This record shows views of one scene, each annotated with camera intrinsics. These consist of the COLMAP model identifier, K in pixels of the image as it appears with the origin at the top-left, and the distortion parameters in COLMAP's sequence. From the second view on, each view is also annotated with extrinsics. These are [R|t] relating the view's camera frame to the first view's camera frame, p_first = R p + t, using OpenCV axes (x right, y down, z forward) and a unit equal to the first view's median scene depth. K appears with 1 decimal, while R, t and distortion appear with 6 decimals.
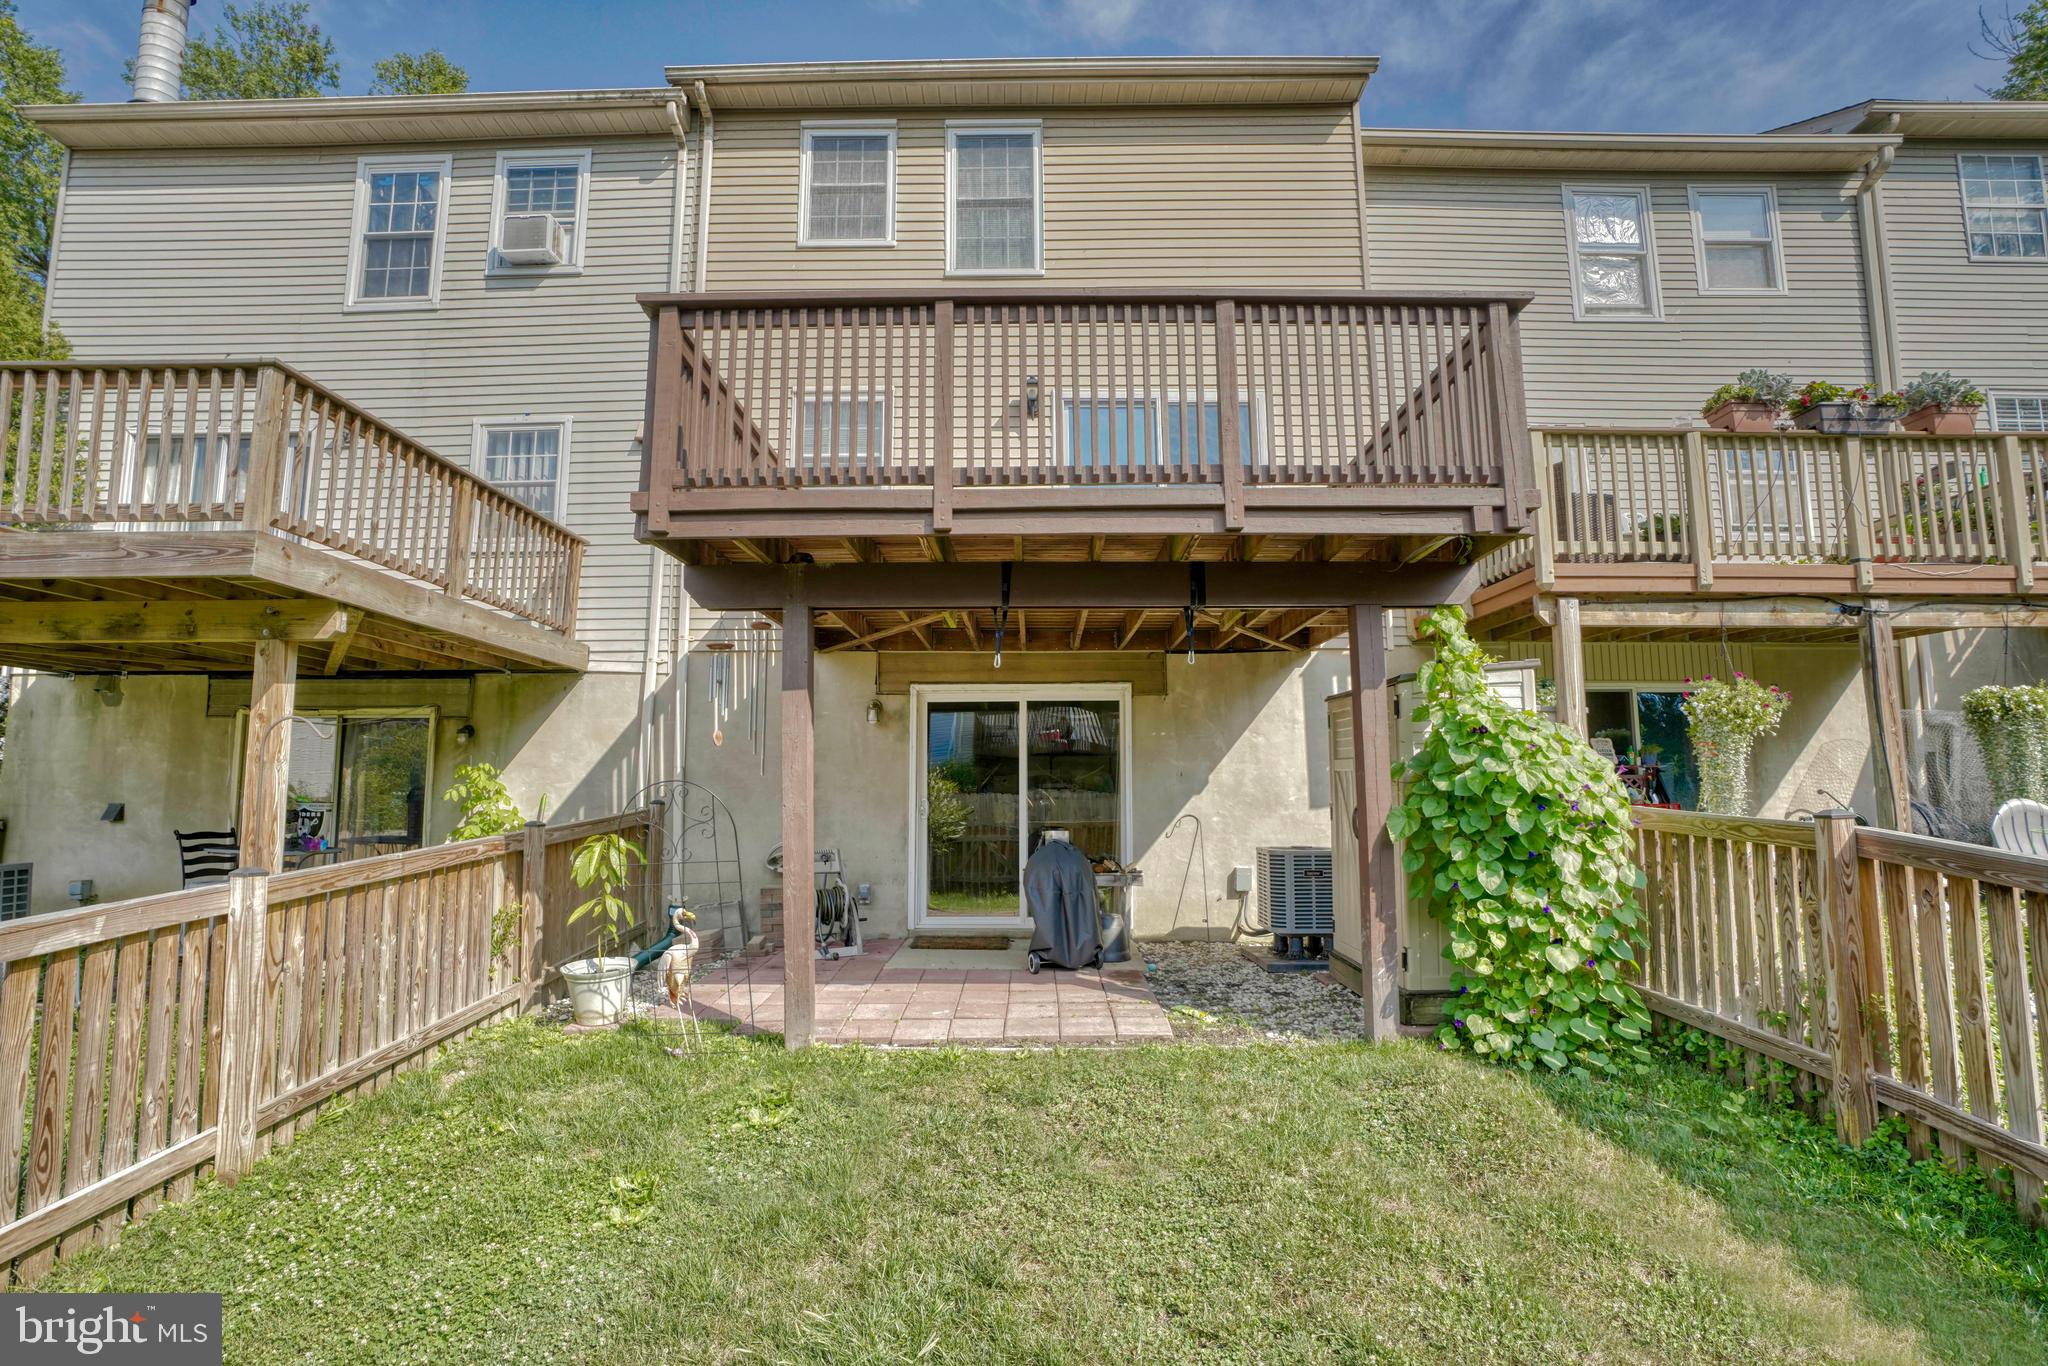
lens RADIAL K [[944.5, 0, 1004.7], [0, 944.5, 697.3], [0, 0, 1]] dist [-0.065867, 0.023716]
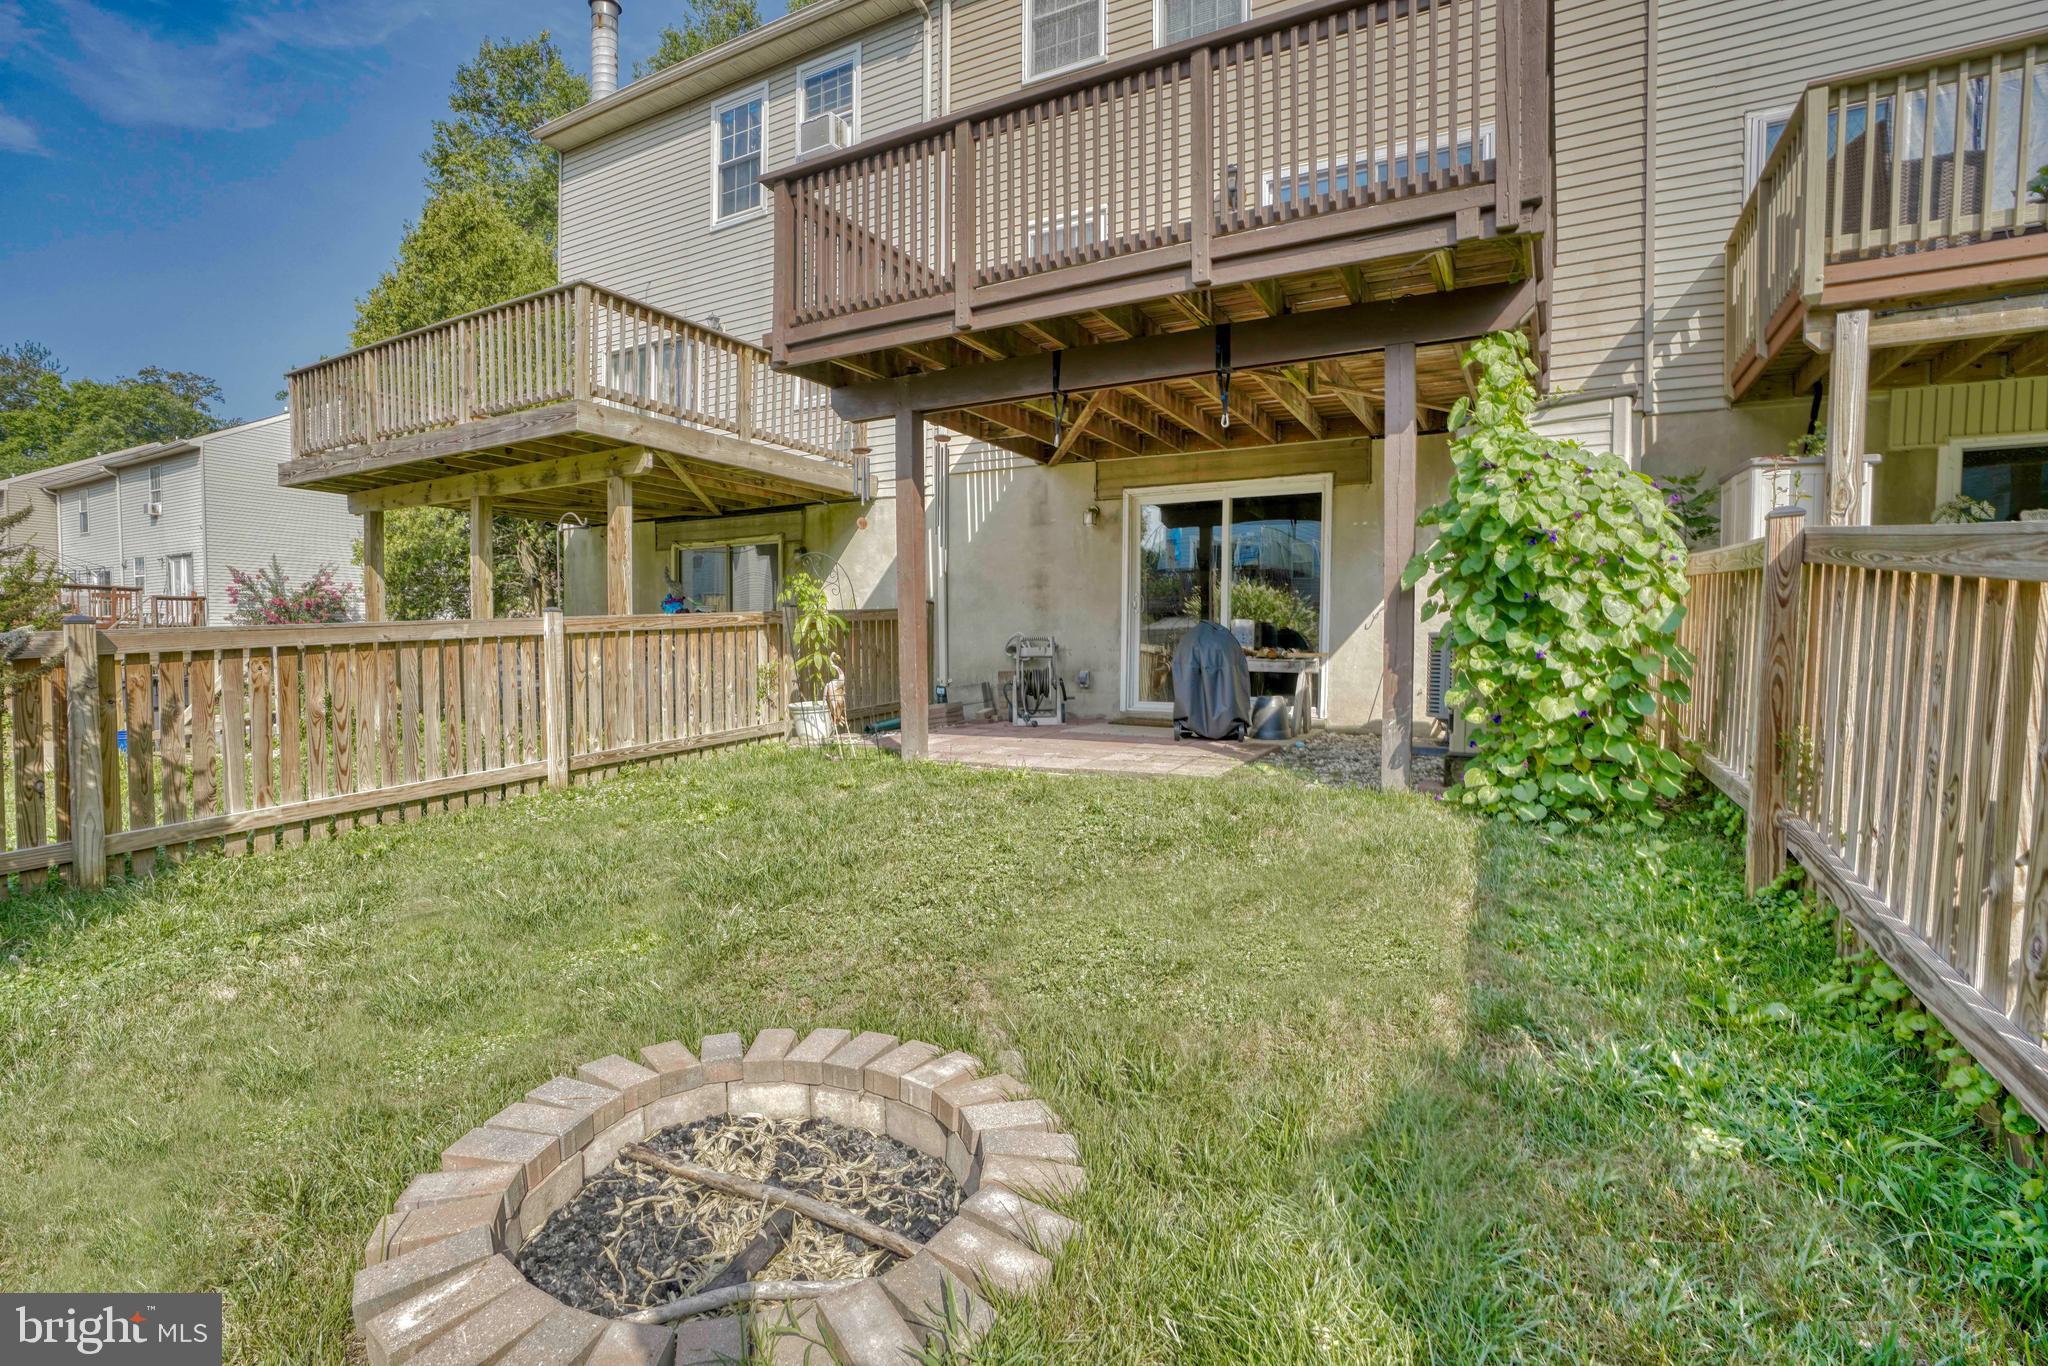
lens RADIAL K [[944.5, 0, 1004.5], [0, 944.5, 700.5], [0, 0, 1]] dist [-0.065867, 0.023716]
pose [[0.876618, 0.033903, -0.479992, 0.484850], [0.040090, 0.988901, 0.143066, 0.104455], [0.479514, -0.144657, 0.865529, -0.053693]]
